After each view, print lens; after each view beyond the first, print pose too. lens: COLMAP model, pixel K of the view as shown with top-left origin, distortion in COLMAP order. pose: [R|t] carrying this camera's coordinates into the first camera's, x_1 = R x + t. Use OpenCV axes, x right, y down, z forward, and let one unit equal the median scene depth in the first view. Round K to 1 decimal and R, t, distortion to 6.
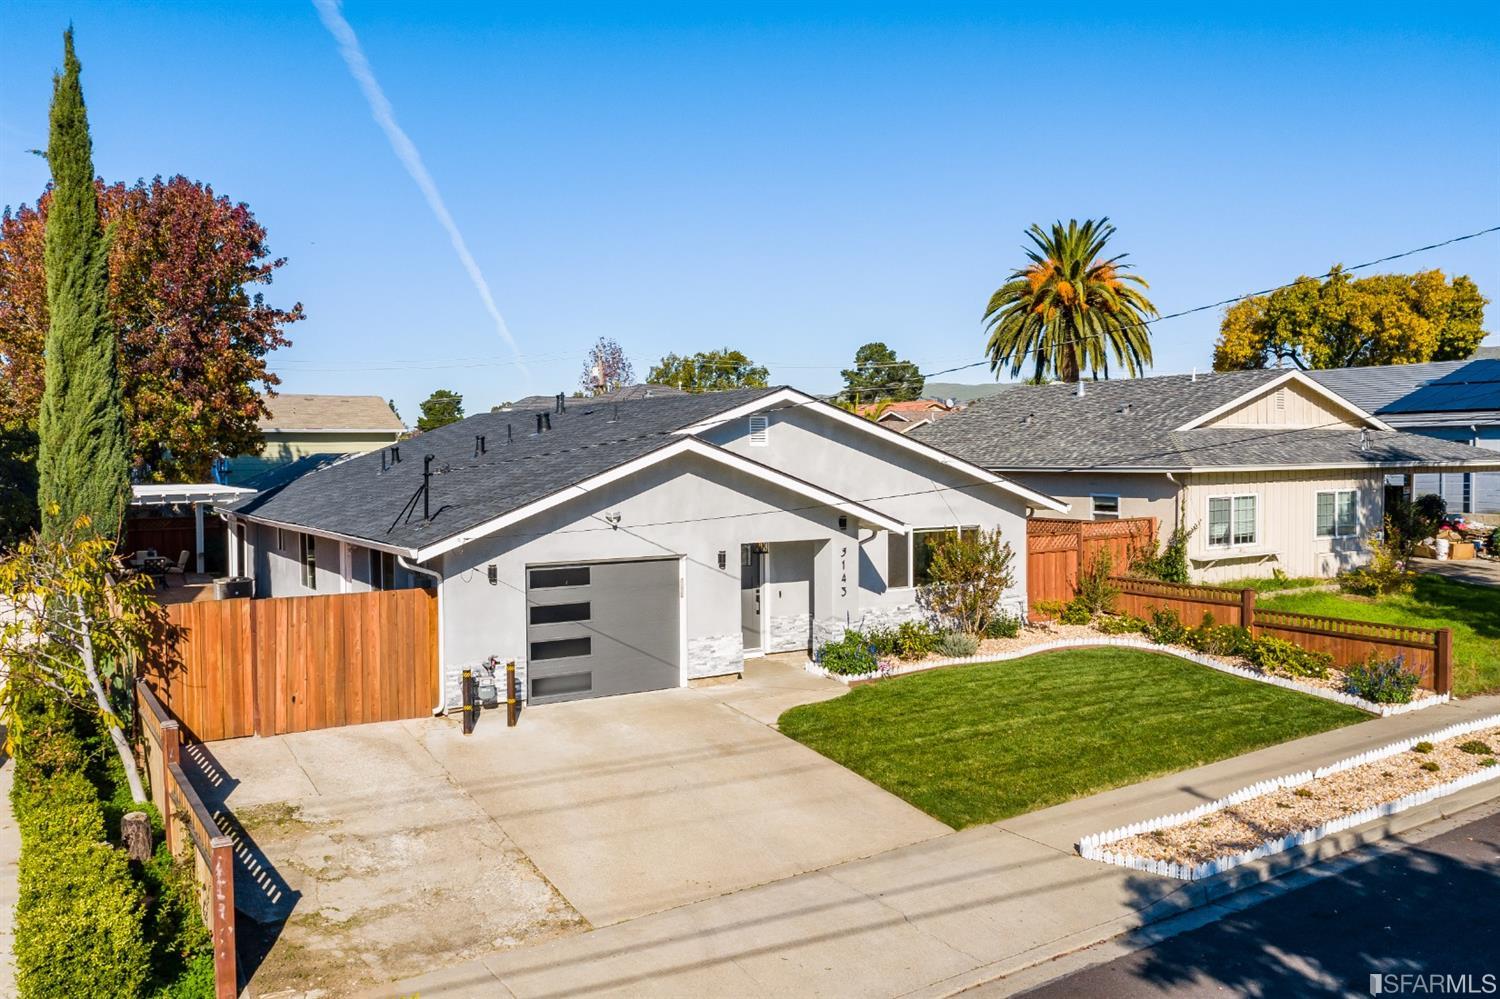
lens RADIAL K [[1186.8, 0, 755.8], [0, 1186.8, 495.6], [0, 0, 1]] dist [0.003839, -0.008934]
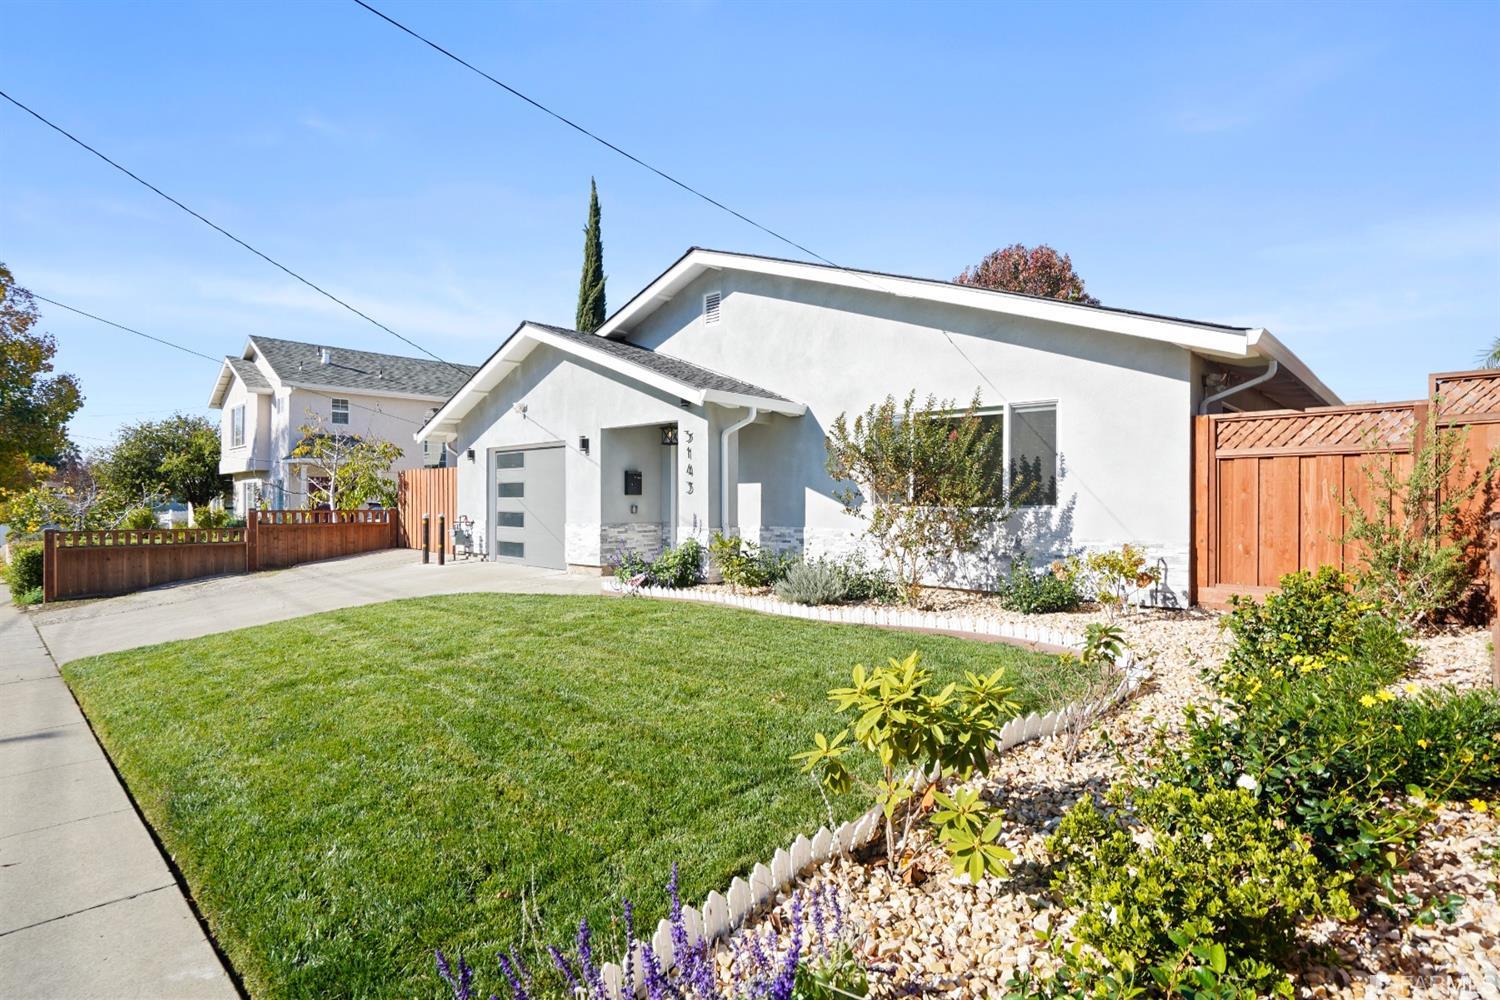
lens RADIAL K [[757.3, 0, 744.3], [0, 757.3, 504.8], [0, 0, 1]] dist [-0.050577, 0.033412]
pose [[0.237868, 0.012859, -0.971212, 0.634973], [-0.043303, 0.999059, 0.002622, 0.100589], [0.970332, 0.041433, 0.238201, 1.035833]]
